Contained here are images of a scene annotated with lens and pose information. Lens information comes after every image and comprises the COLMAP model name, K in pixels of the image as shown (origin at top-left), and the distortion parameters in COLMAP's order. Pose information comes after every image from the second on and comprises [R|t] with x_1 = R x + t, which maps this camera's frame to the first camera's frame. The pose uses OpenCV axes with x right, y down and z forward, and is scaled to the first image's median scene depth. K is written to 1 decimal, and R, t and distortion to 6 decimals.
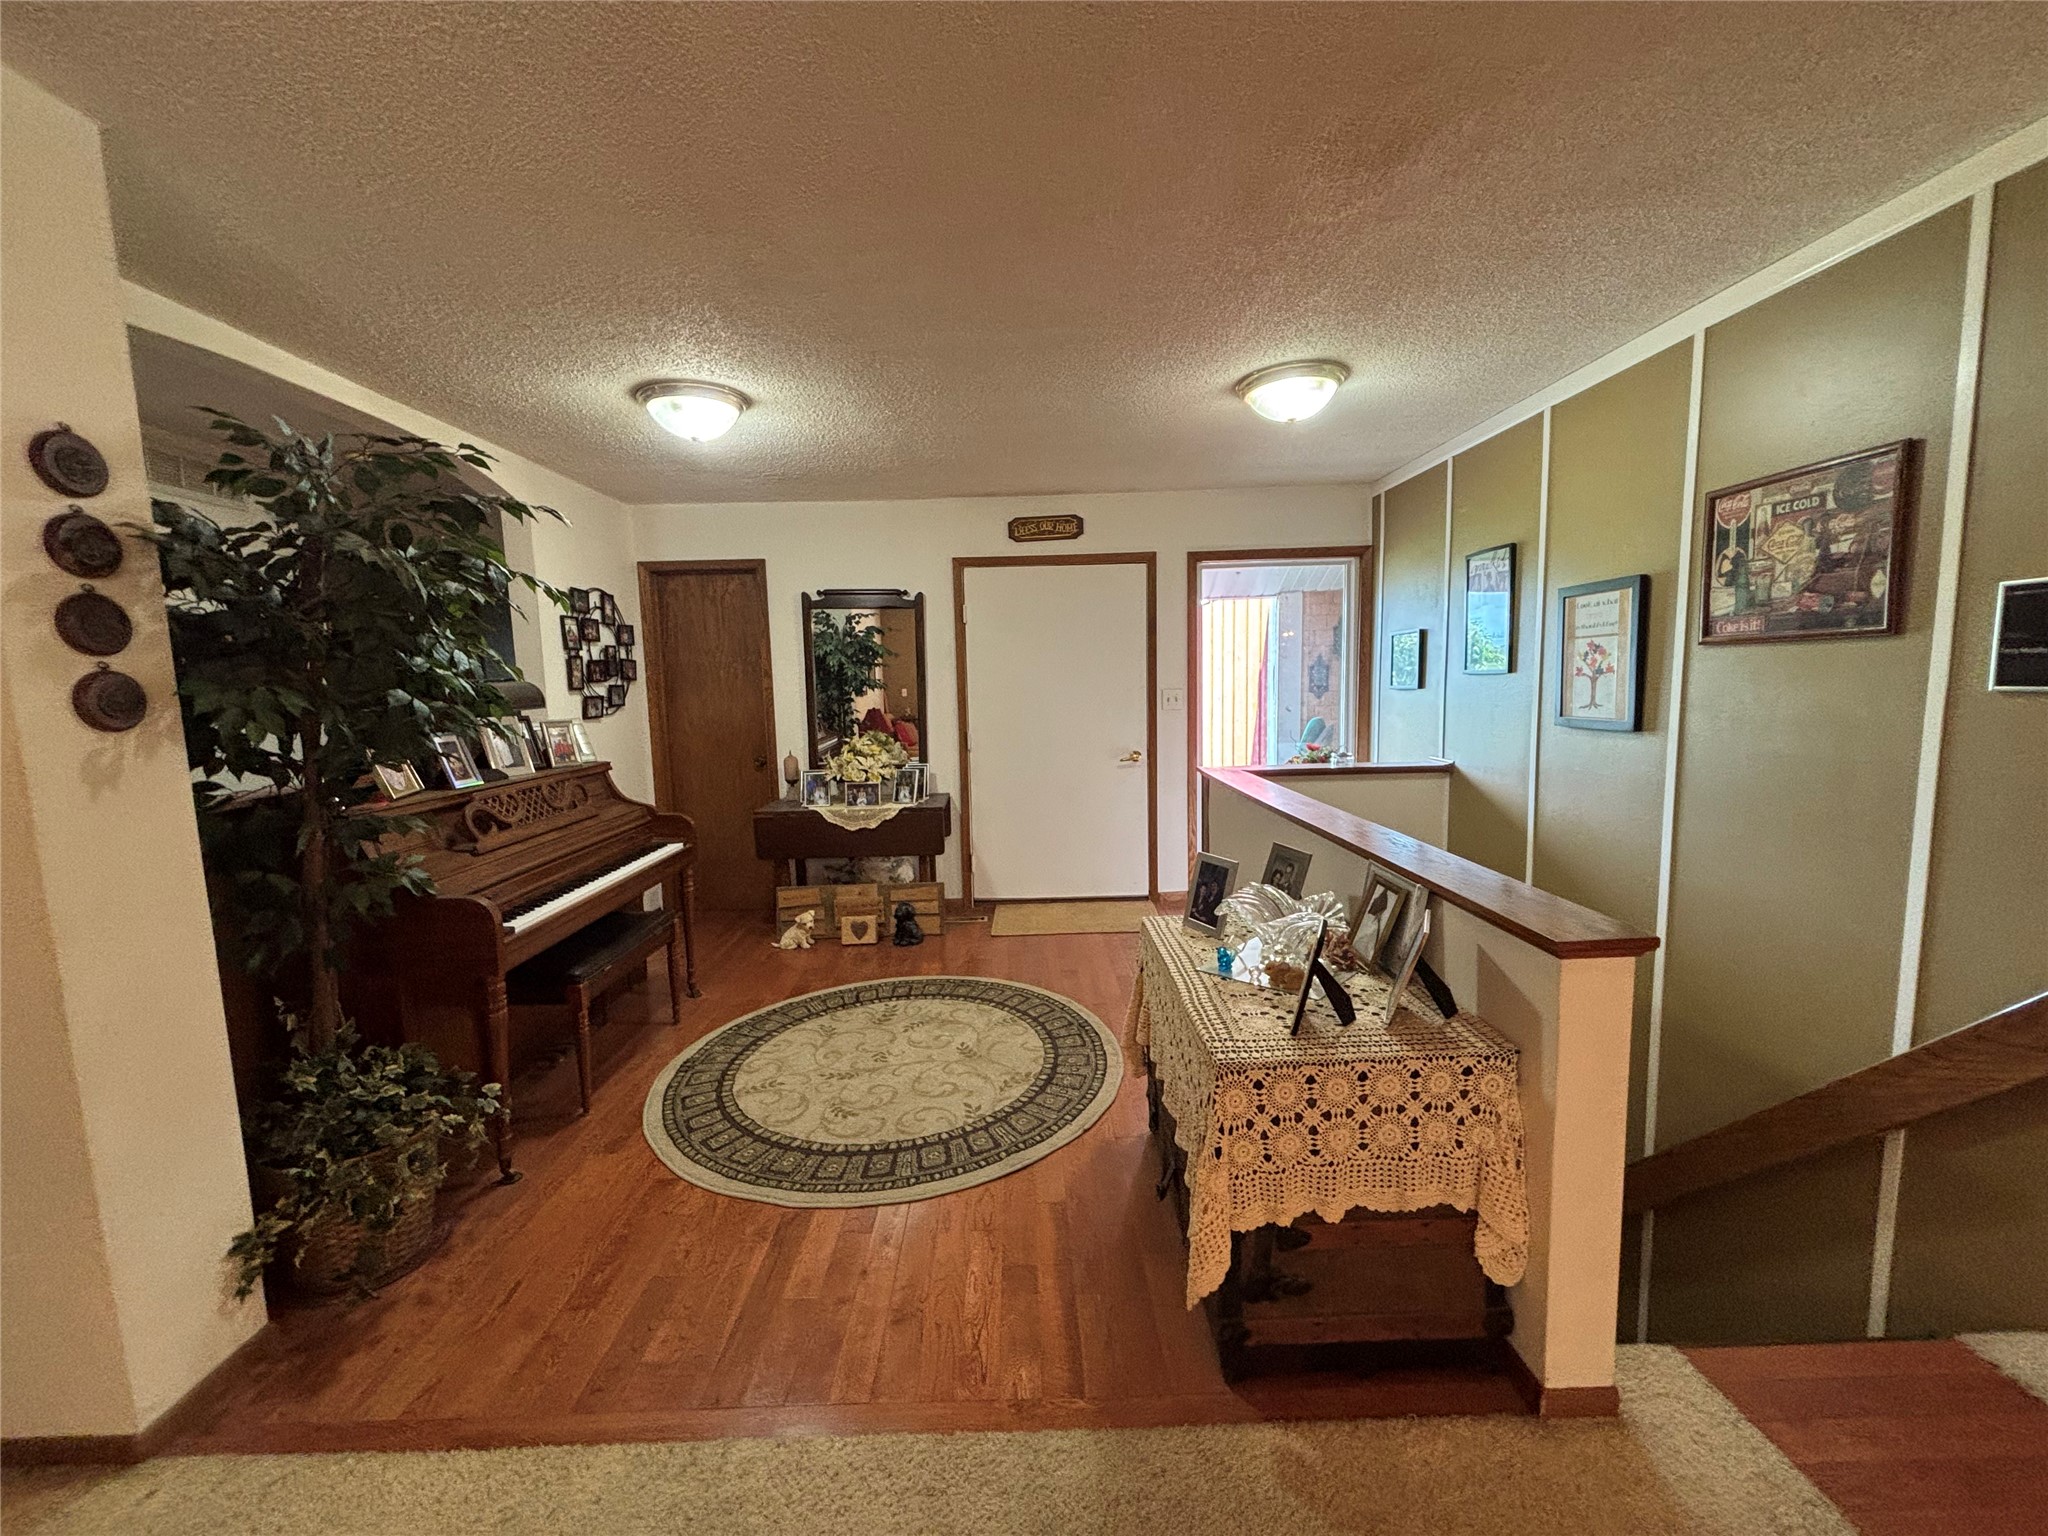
lens RADIAL K [[811.2, 0, 1037.1], [0, 811.2, 771.4], [0, 0, 1]] dist [-0.000664, -0.000455]
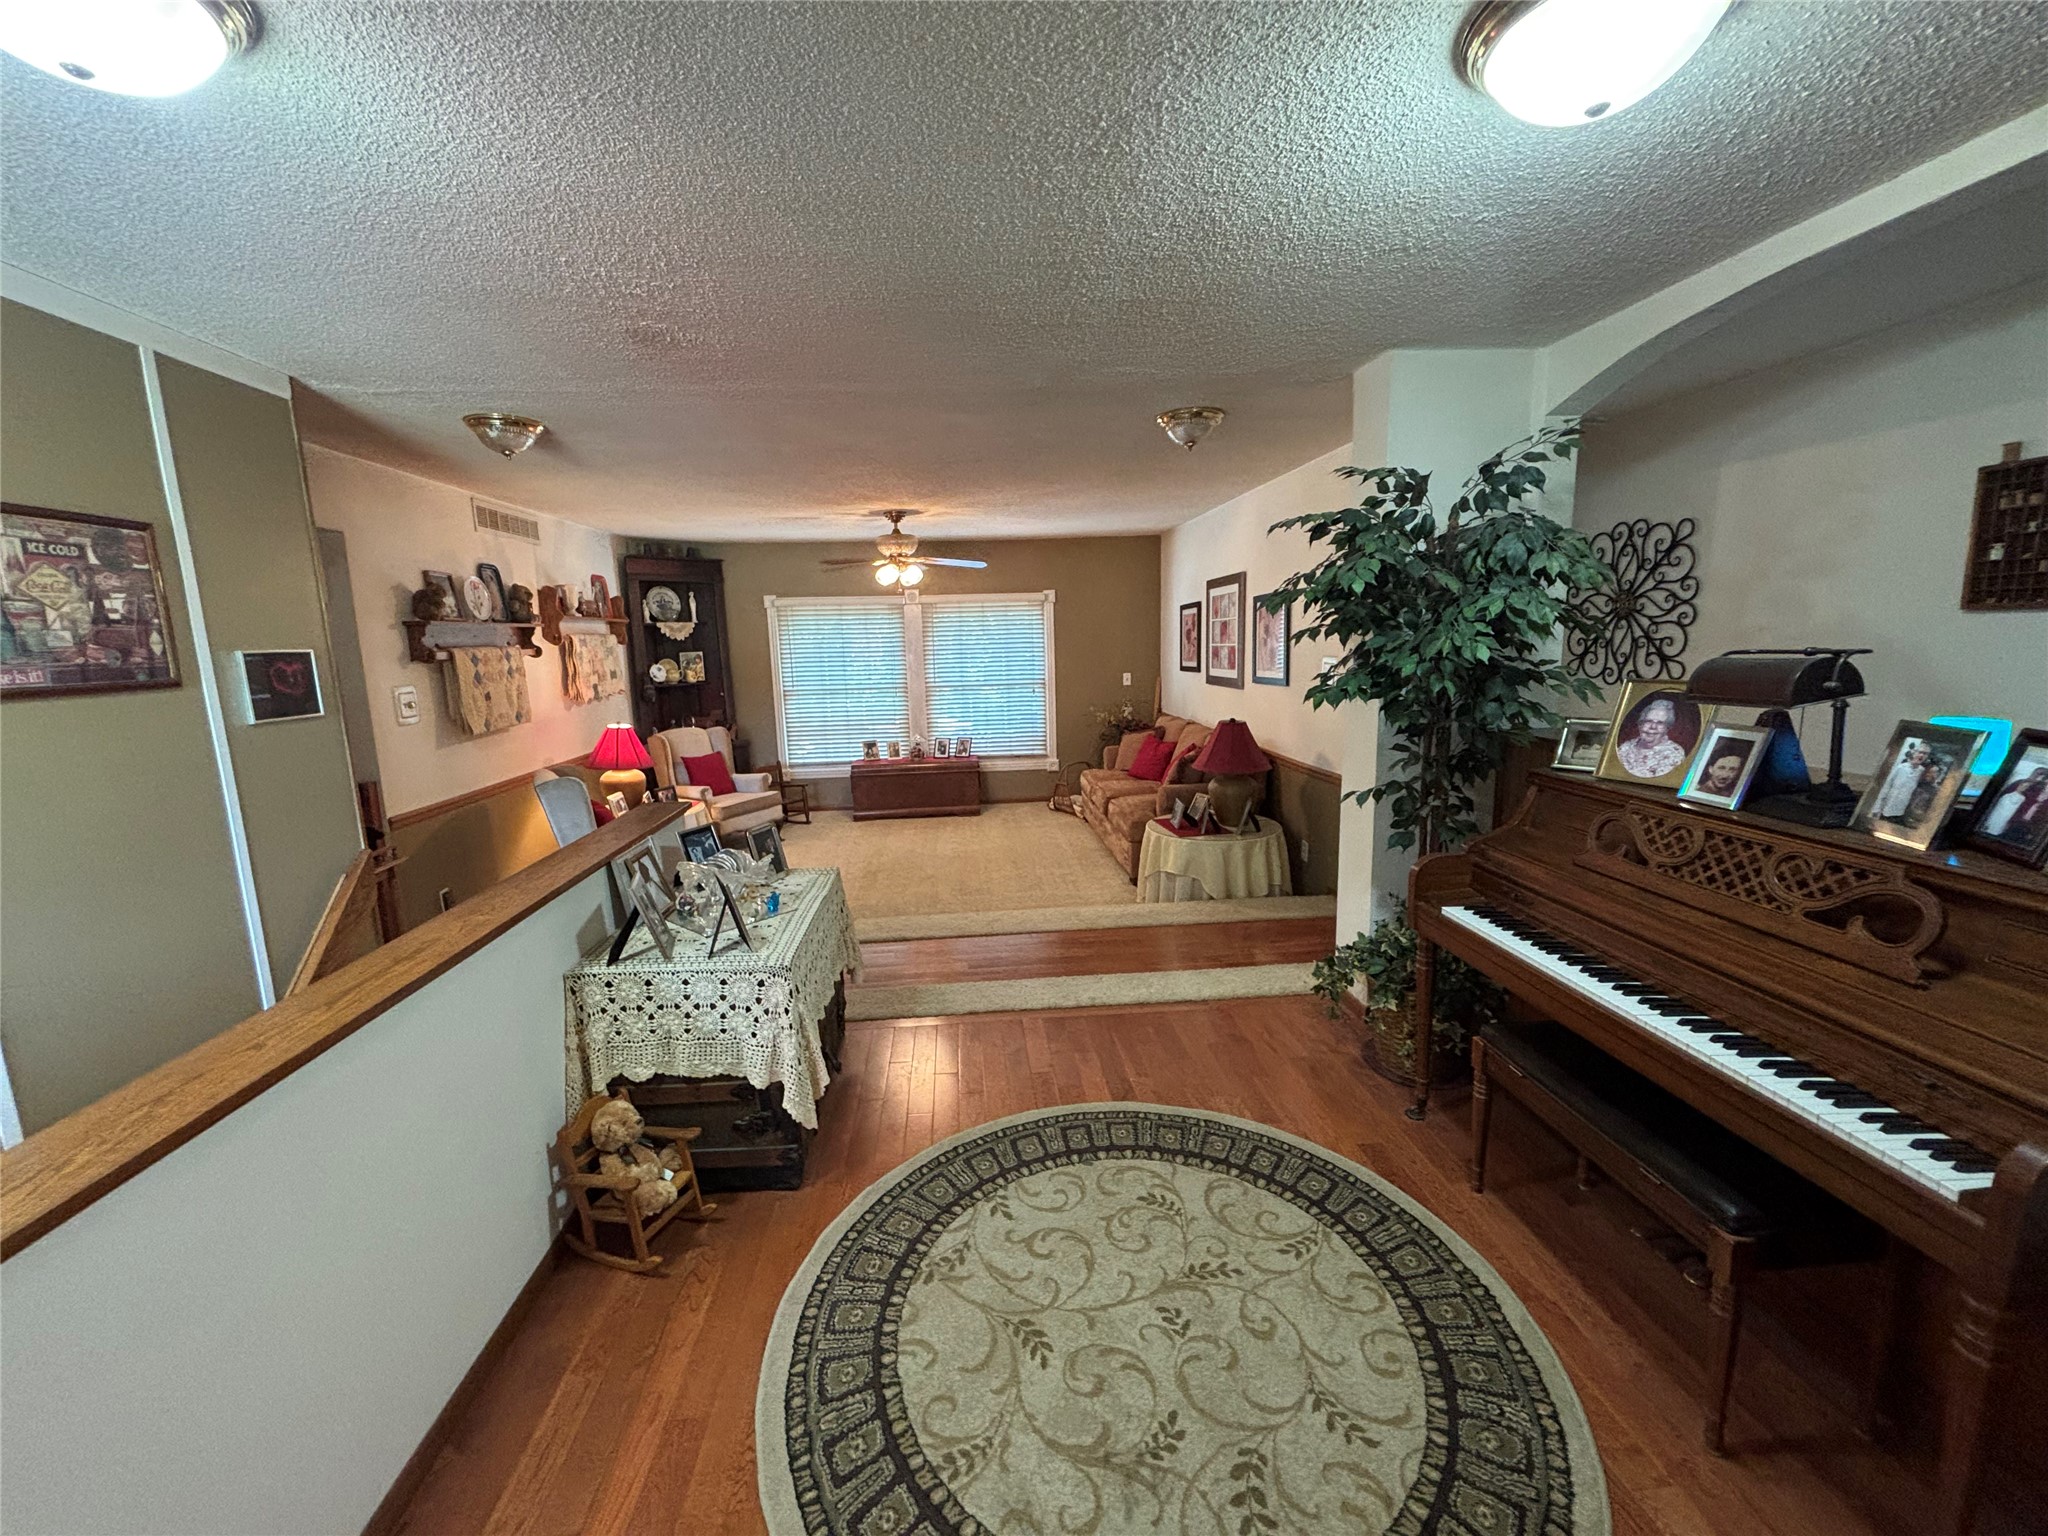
lens RADIAL K [[826.4, 0, 1018.3], [0, 826.4, 775.1], [0, 0, 1]] dist [0.000941, 0.000058]
pose [[-0.997171, 0.063602, -0.040068, -0.093735], [0.049950, 0.958960, 0.279107, -0.243520], [0.056175, 0.276316, -0.959424, 1.719520]]
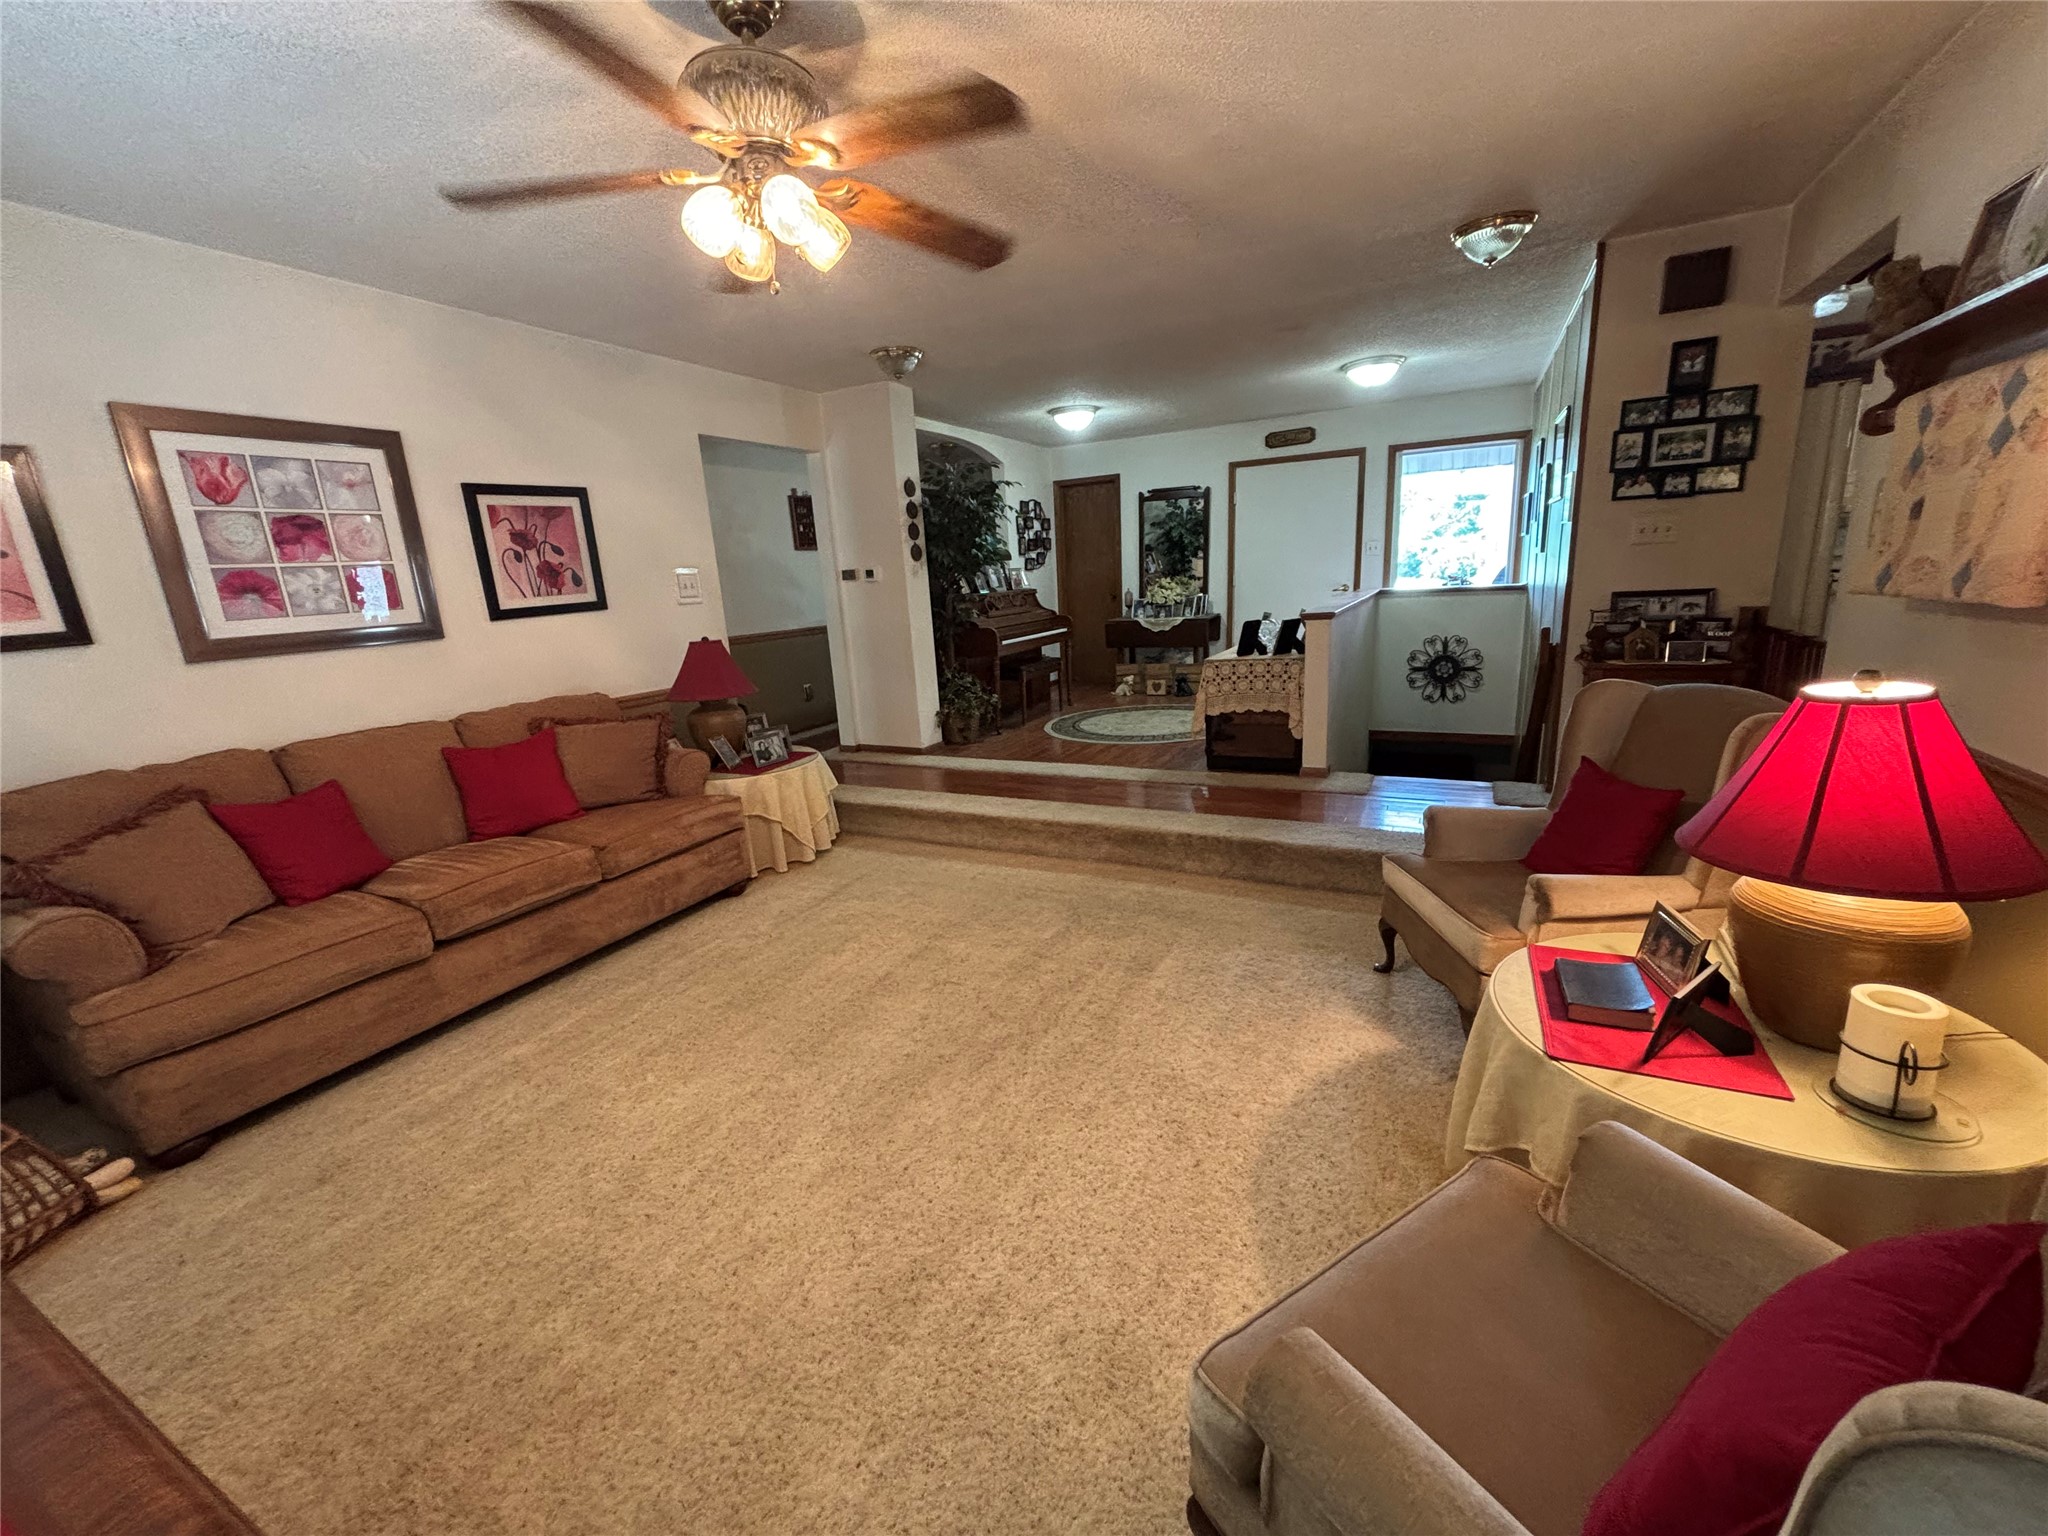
lens RADIAL K [[826.4, 0, 1018.3], [0, 826.4, 775.1], [0, 0, 1]] dist [0.000941, 0.000058]
pose [[0.872228, 0.092211, -0.480328, 0.682264], [-0.021362, 0.988312, 0.150940, 0.196794], [0.488632, -0.121393, 0.864004, -1.256379]]
